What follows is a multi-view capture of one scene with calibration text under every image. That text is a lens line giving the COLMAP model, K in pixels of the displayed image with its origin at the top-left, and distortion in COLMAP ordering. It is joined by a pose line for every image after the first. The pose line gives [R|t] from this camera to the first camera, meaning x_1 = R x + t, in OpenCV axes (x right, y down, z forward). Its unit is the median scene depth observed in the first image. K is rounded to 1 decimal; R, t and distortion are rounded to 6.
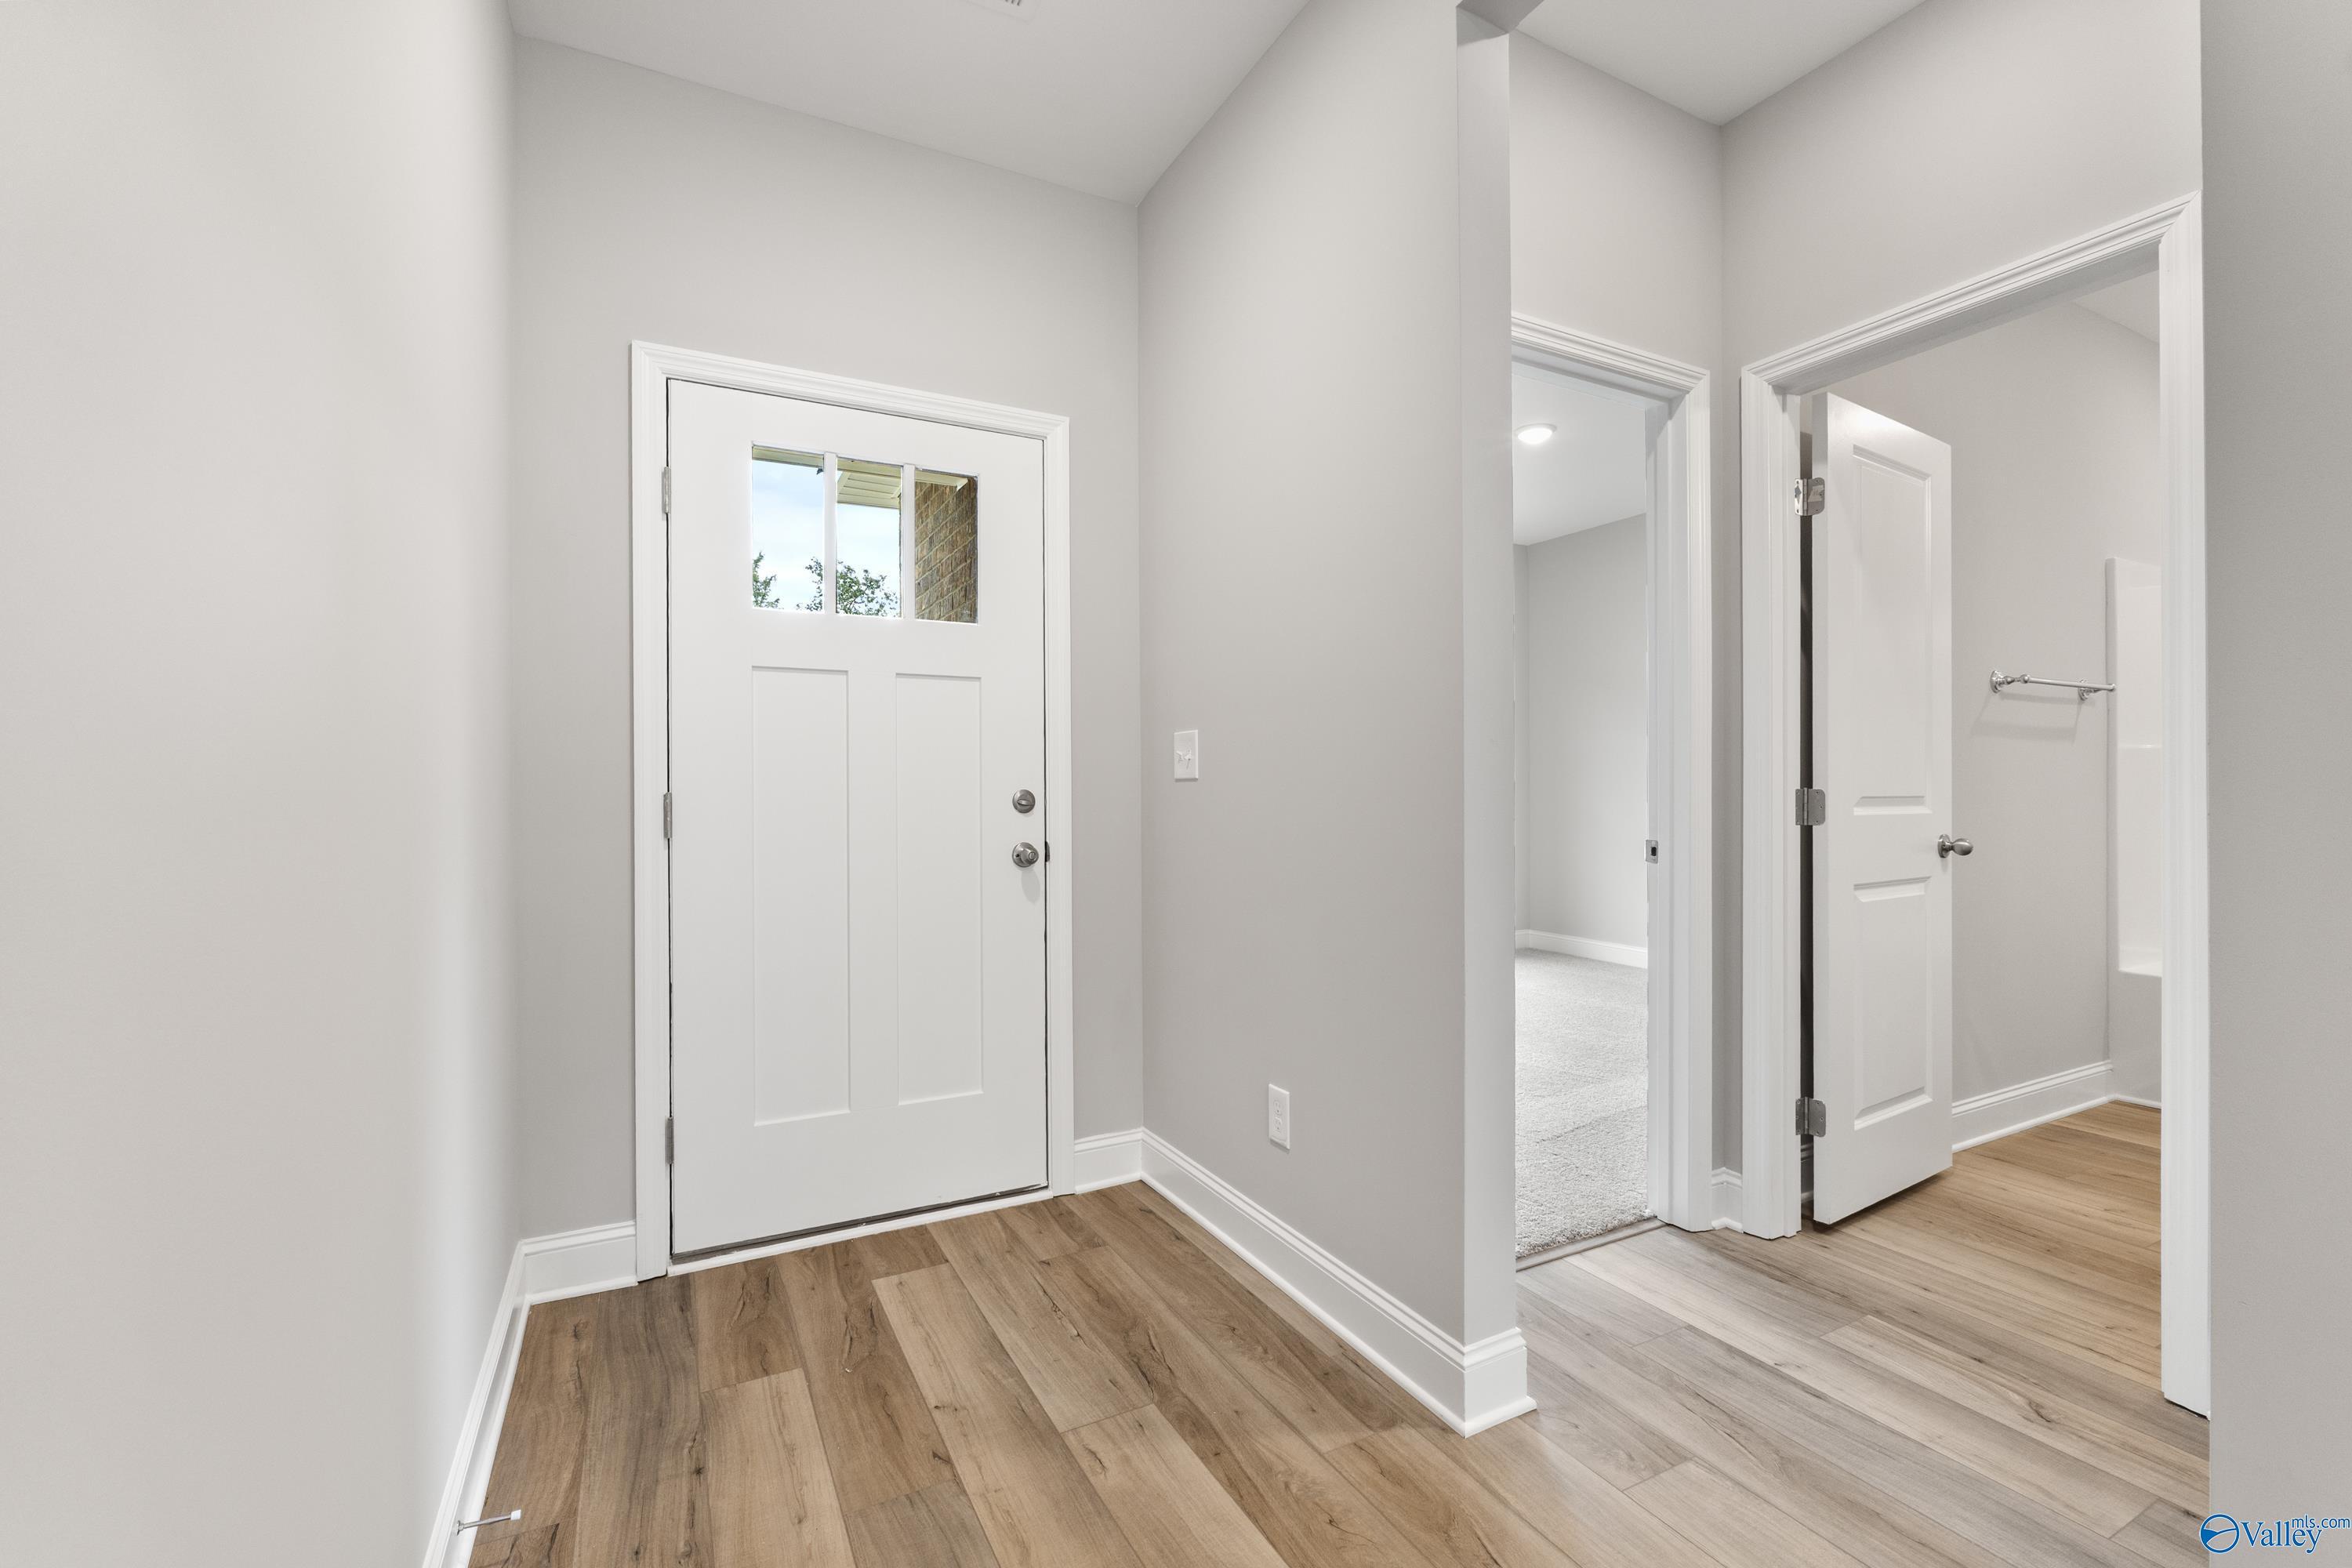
lens RADIAL K [[1010.8, 0, 1173.1], [0, 1010.8, 790.3], [0, 0, 1]] dist [-0.005001, -0.000182]
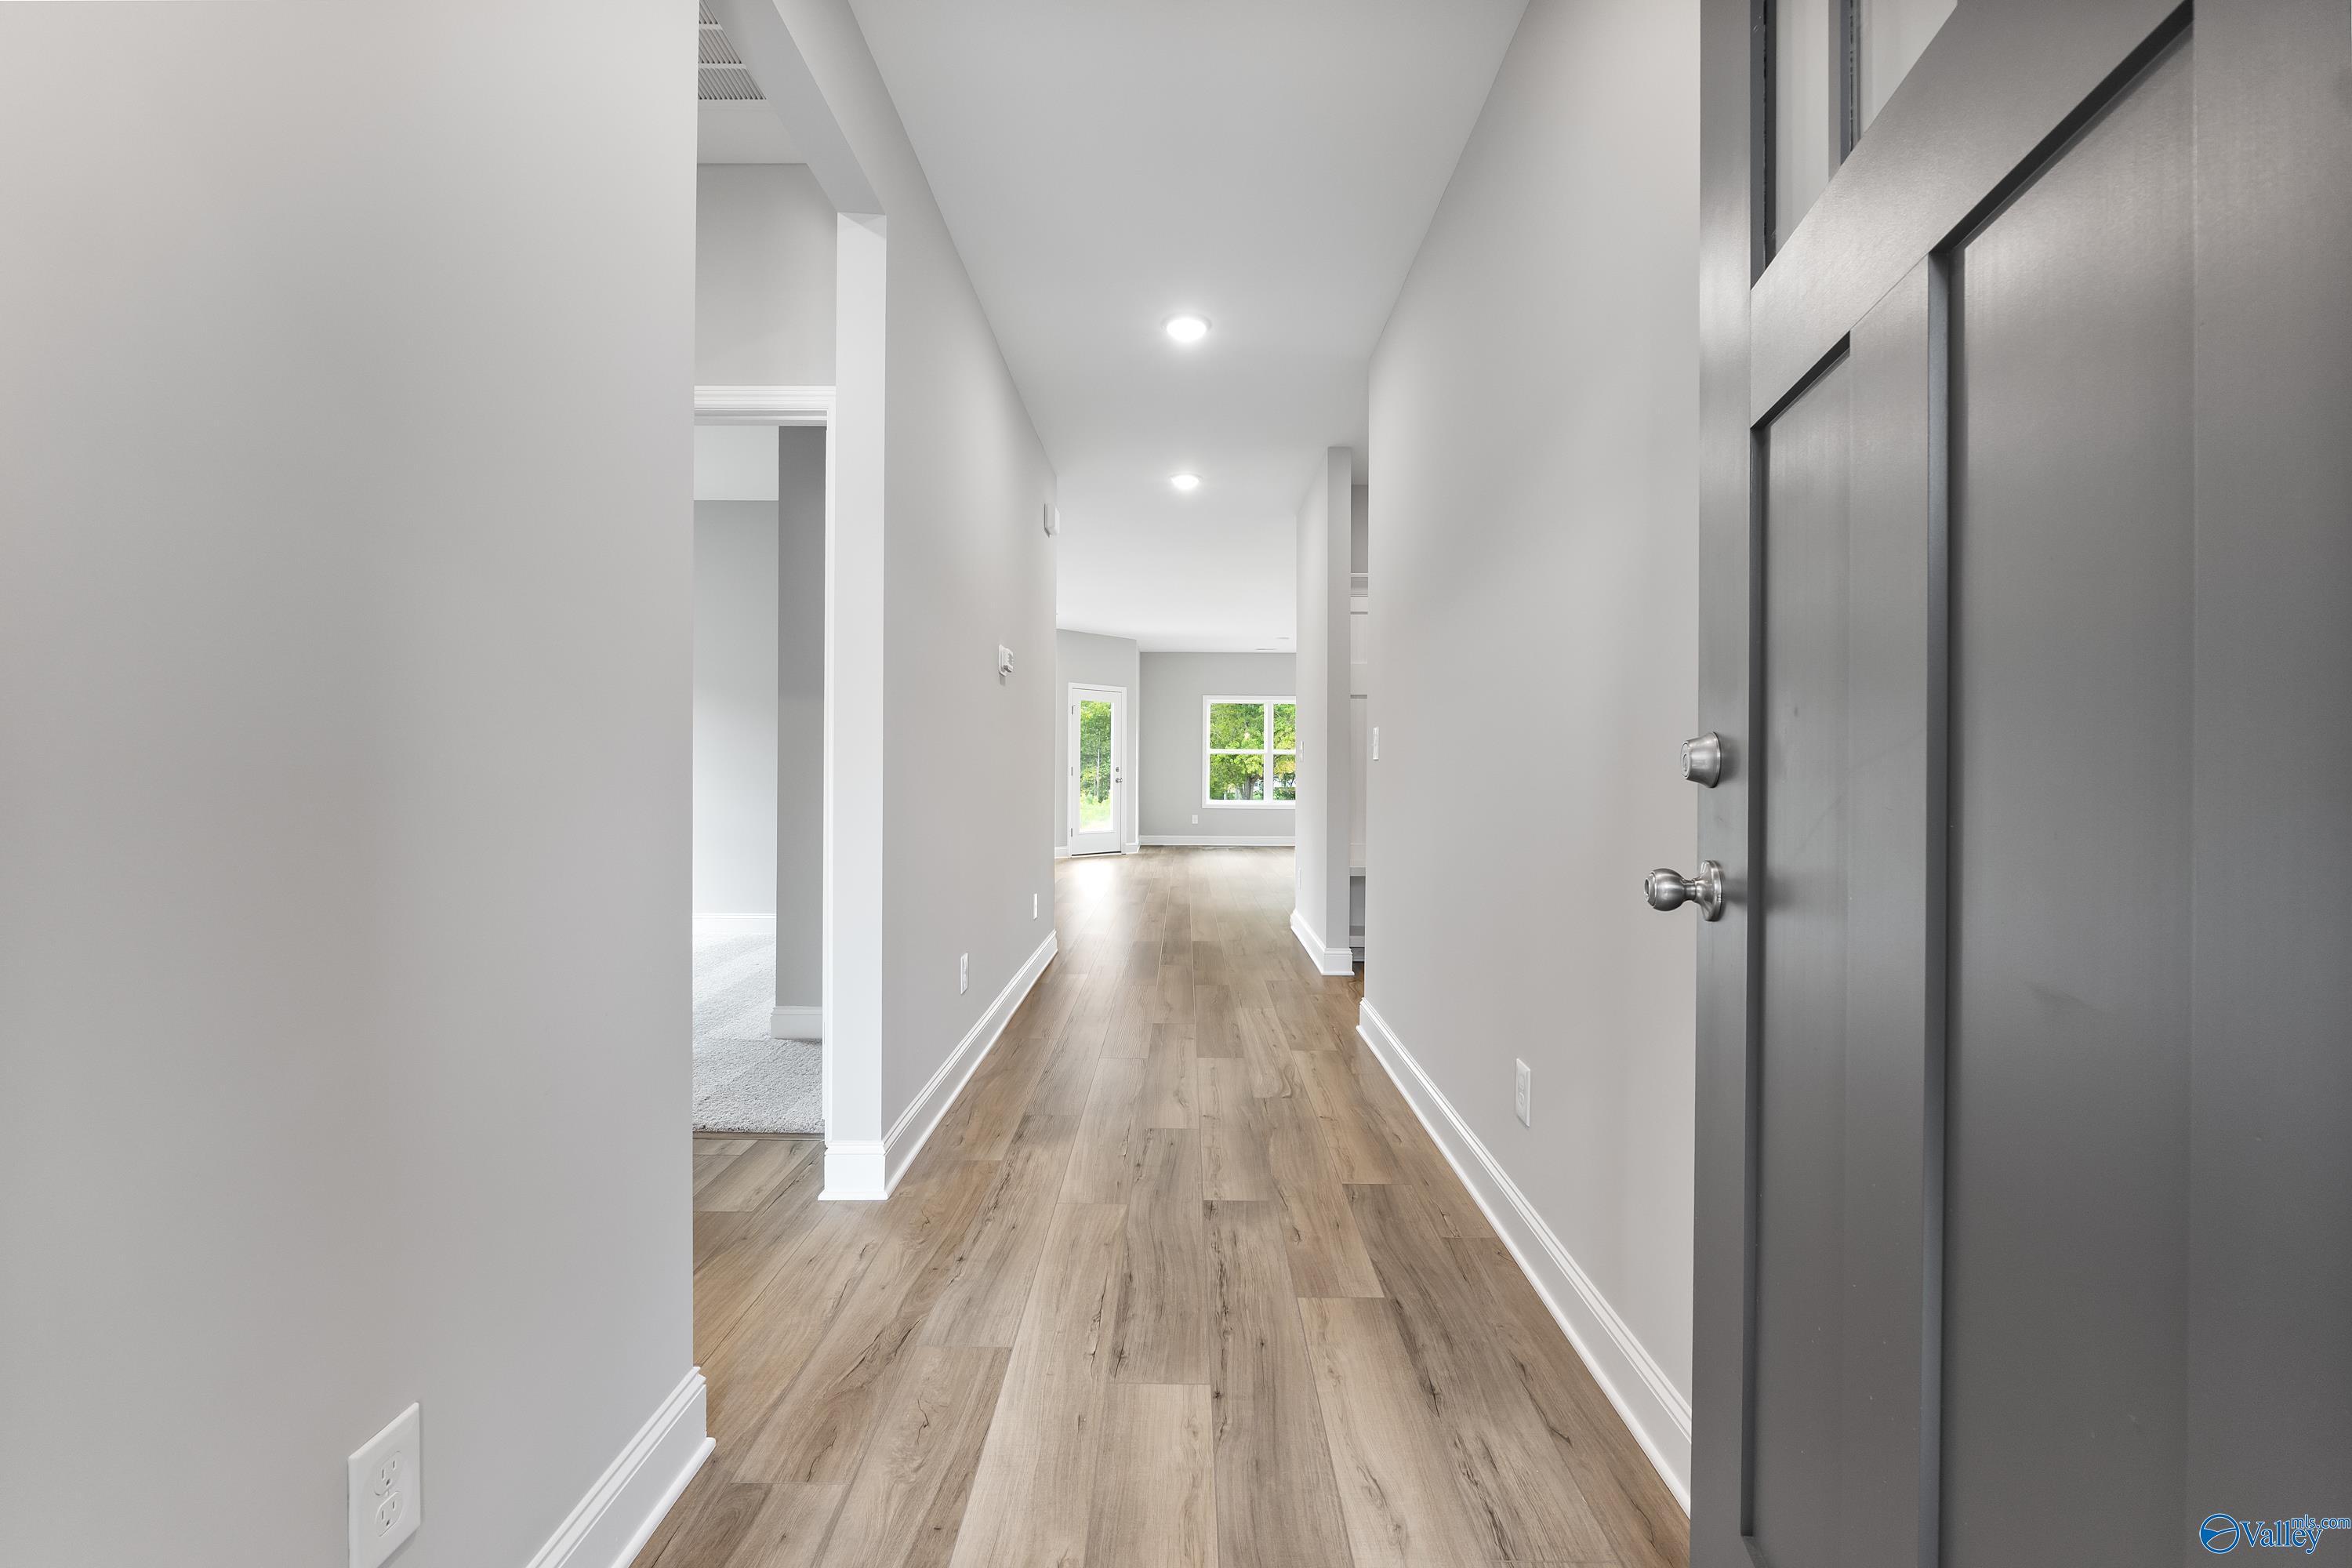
lens RADIAL K [[1010.8, 0, 1177.3], [0, 1010.8, 776.3], [0, 0, 1]] dist [-0.005001, -0.000182]
pose [[-0.885316, -0.005021, 0.464964, -0.555968], [-0.002652, 0.999980, 0.005749, 0.024460], [-0.464983, 0.003857, -0.885311, 1.754101]]
